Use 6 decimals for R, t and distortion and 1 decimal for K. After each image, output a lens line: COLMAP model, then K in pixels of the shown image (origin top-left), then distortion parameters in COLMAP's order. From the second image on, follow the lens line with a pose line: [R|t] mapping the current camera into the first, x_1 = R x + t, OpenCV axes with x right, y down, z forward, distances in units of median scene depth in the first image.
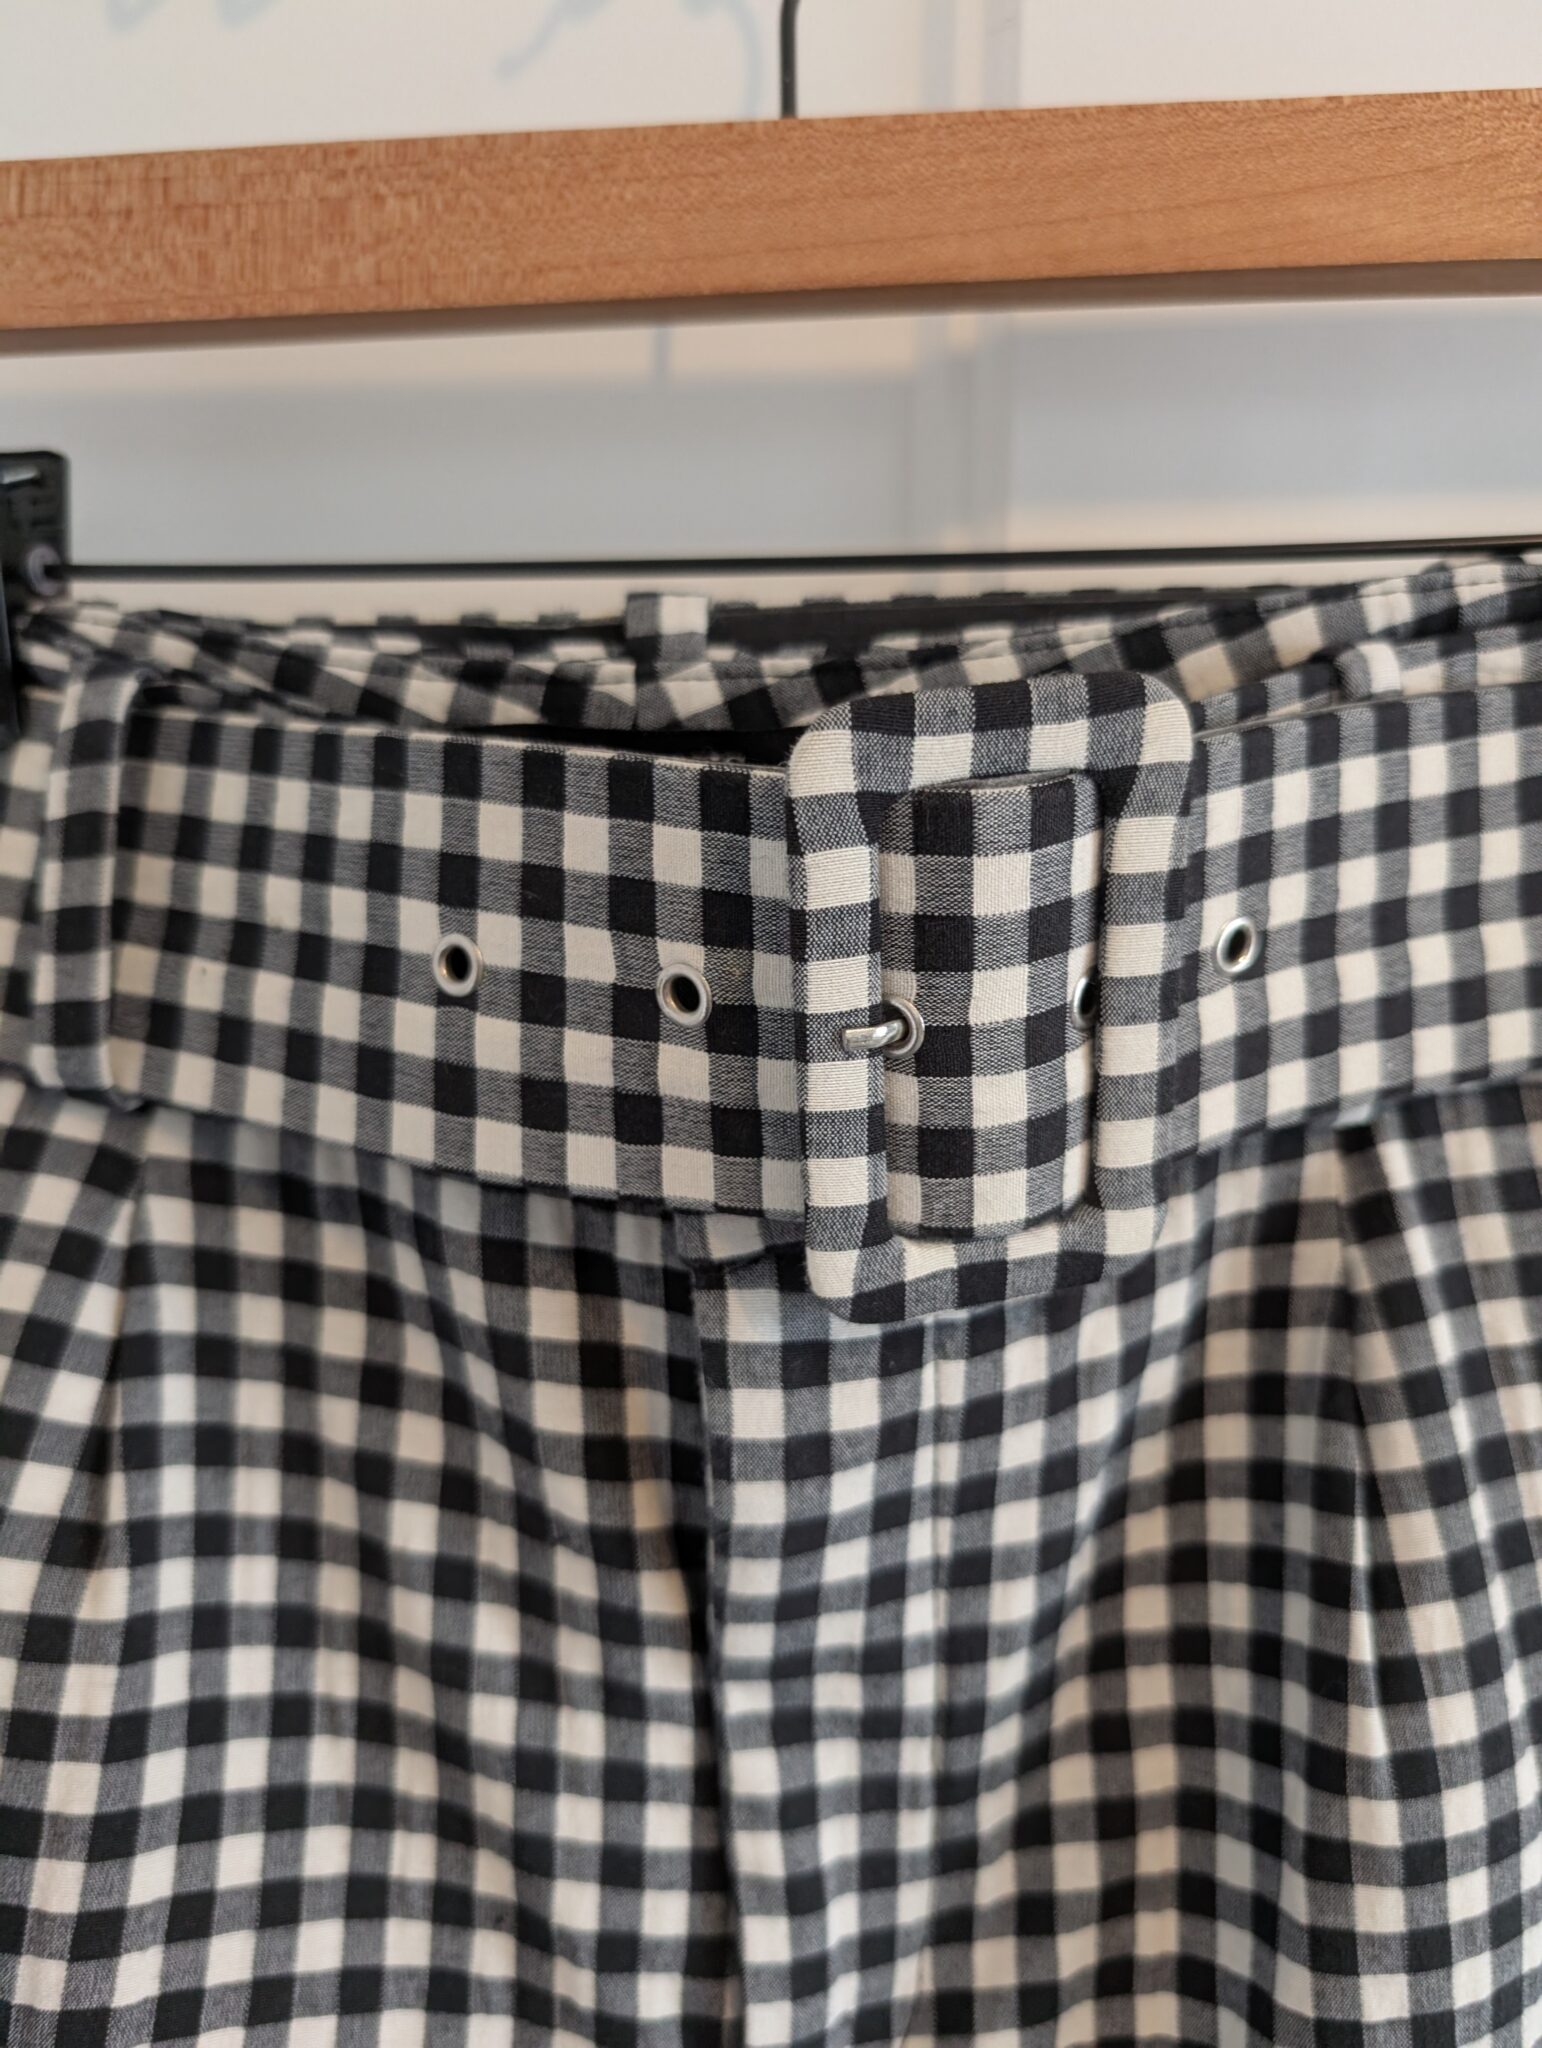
lens RADIAL K [[1407.5, 0, 758.2], [0, 1407.5, 1022.2], [0, 0, 1]] dist [-0.025110, -0.002291]
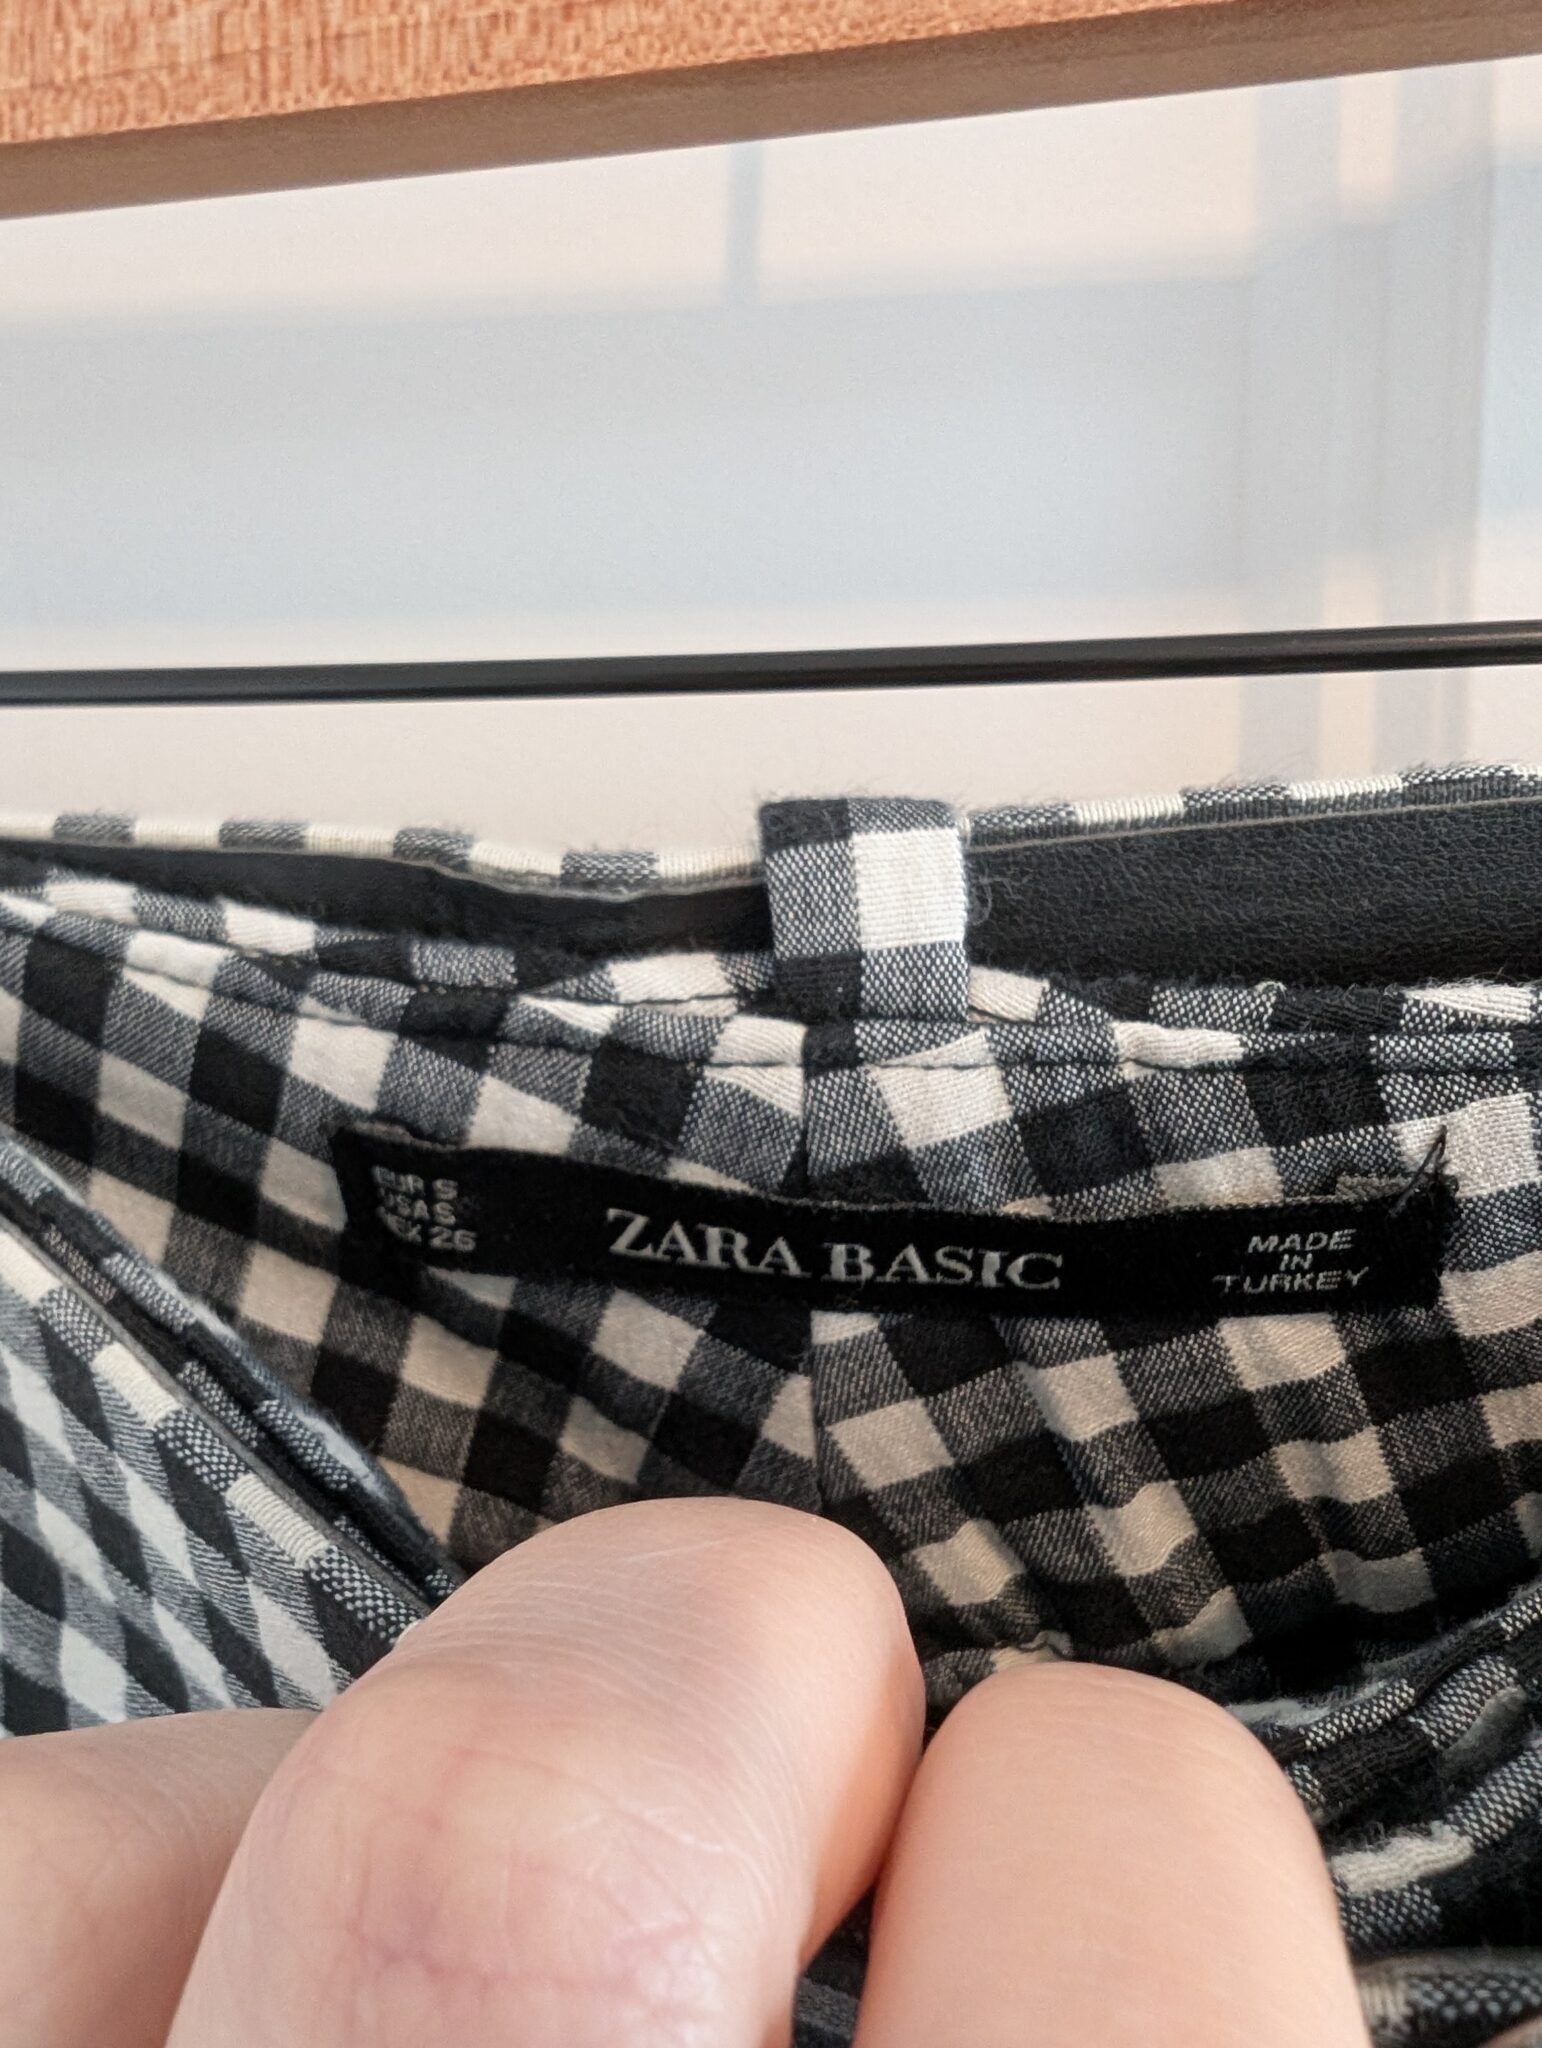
lens RADIAL K [[824.3, 0, 773.8], [0, 824.3, 1021.6], [0, 0, 1]] dist [-0.018789, -0.000665]
pose [[0.999863, 0.012433, -0.010933, -0.095015], [-0.010115, 0.981513, 0.191128, -0.304891], [0.013108, -0.190991, 0.981504, 0.766218]]
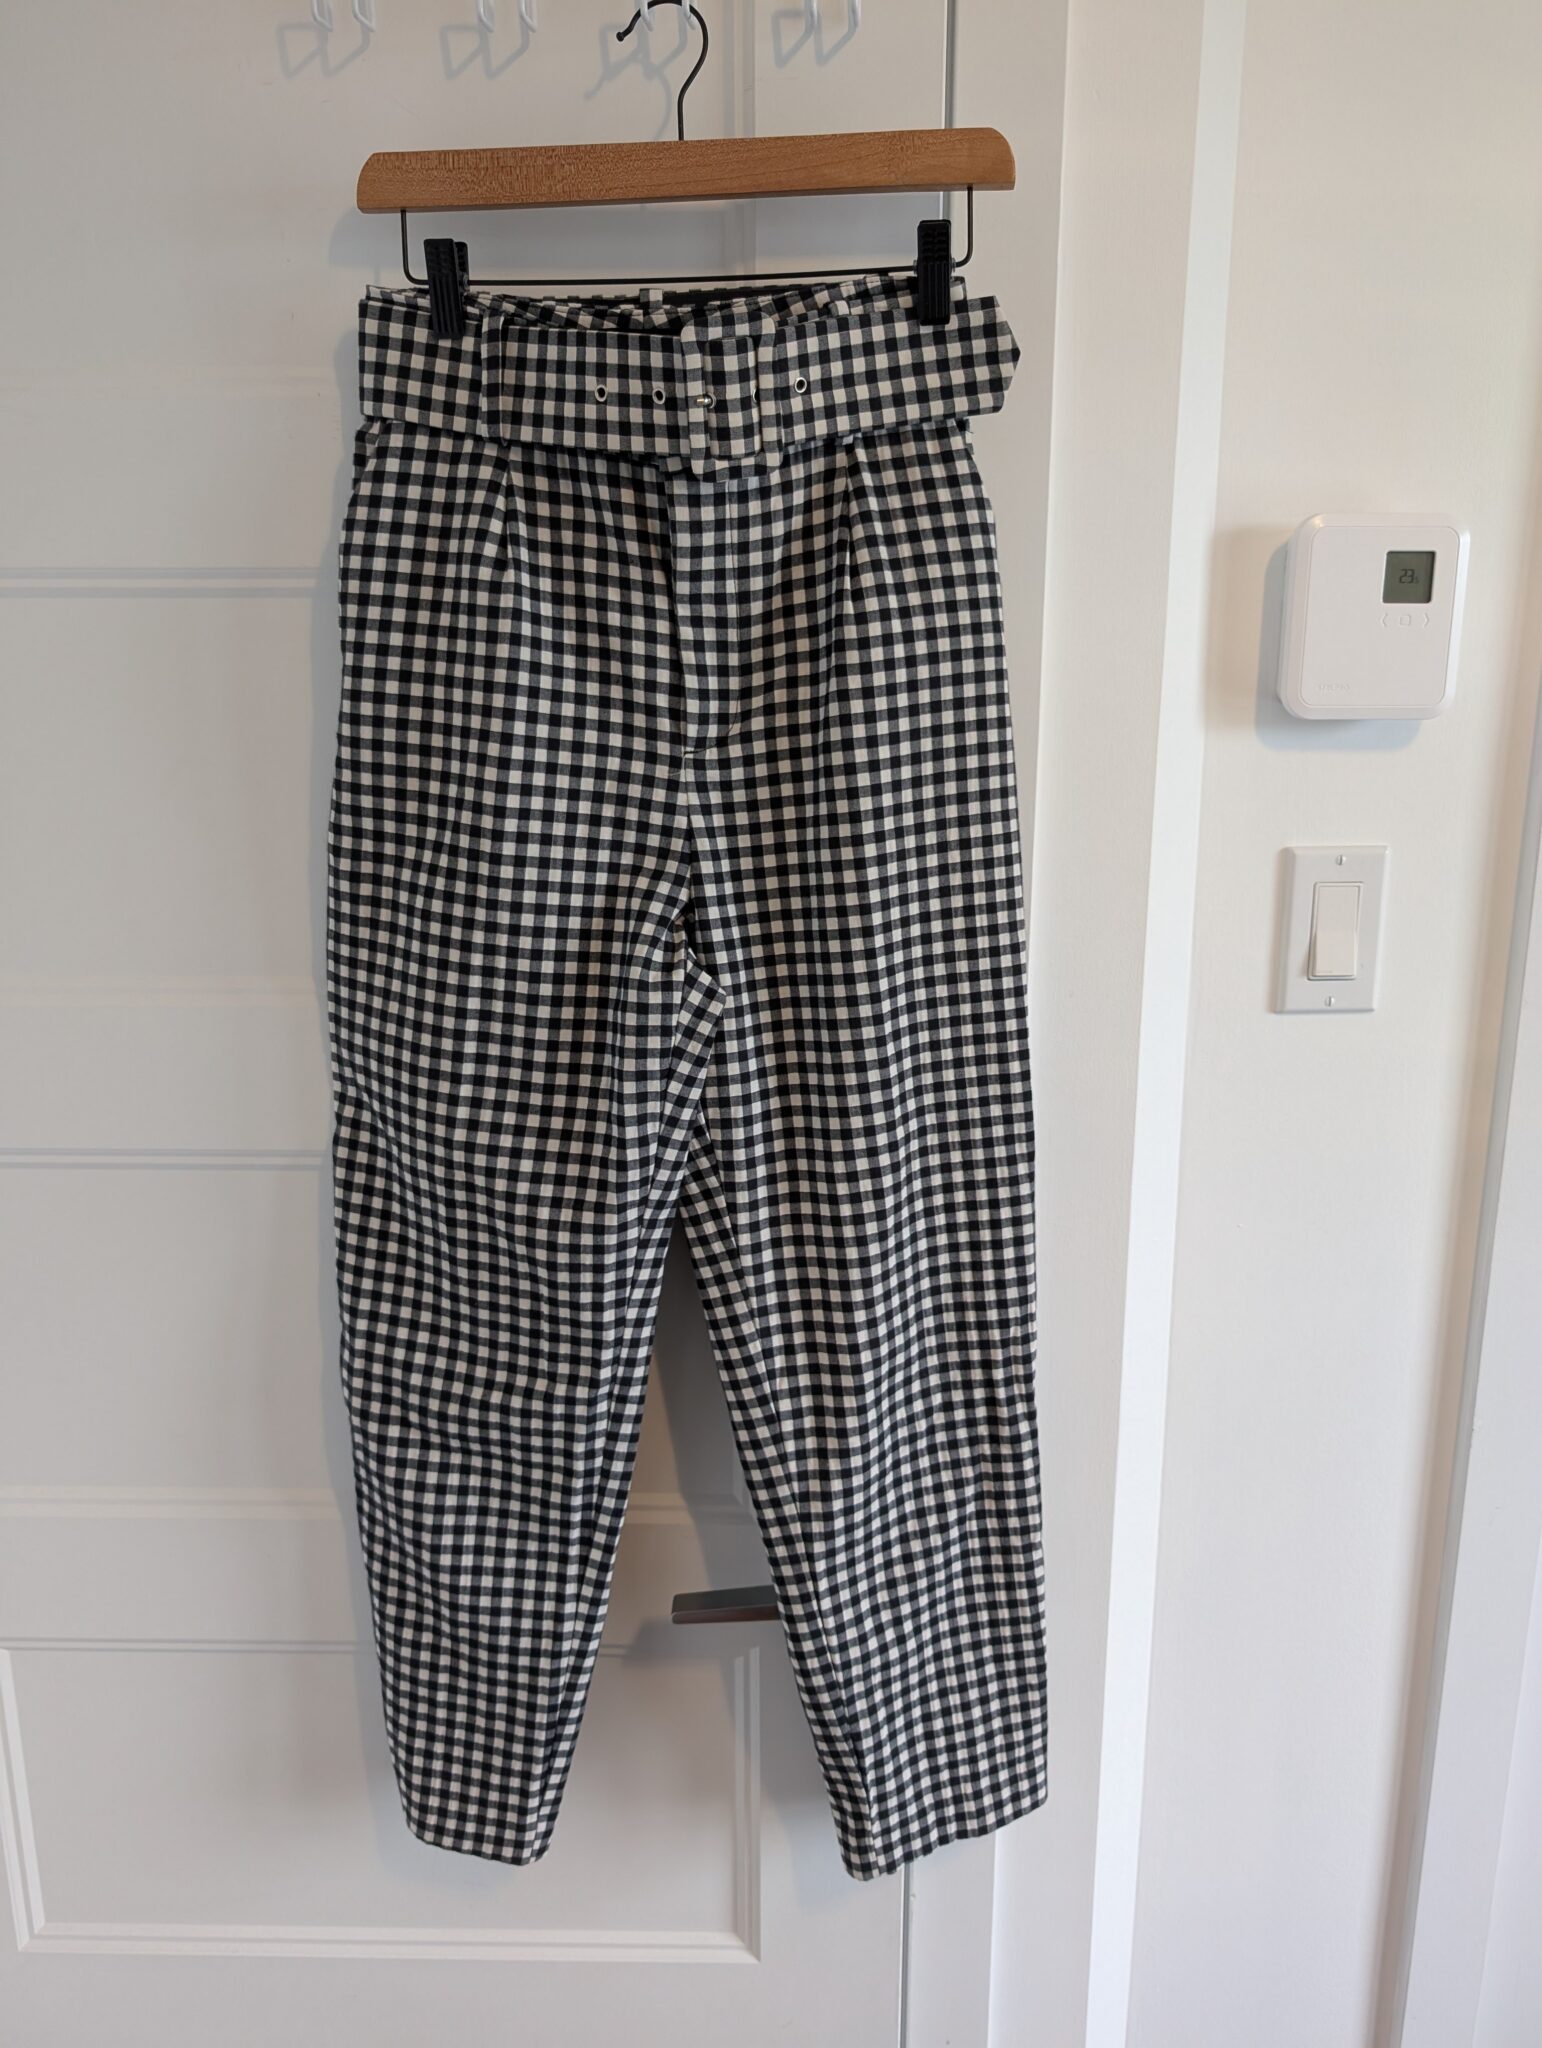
lens RADIAL K [[1563.3, 0, 786.0], [0, 1563.3, 1034.2], [0, 0, 1]] dist [-0.006772, -0.022201]
pose [[0.999640, -0.022488, 0.014614, 0.180666], [0.019217, 0.980691, 0.194616, 0.804555], [-0.018708, -0.194265, 0.980771, -3.329614]]
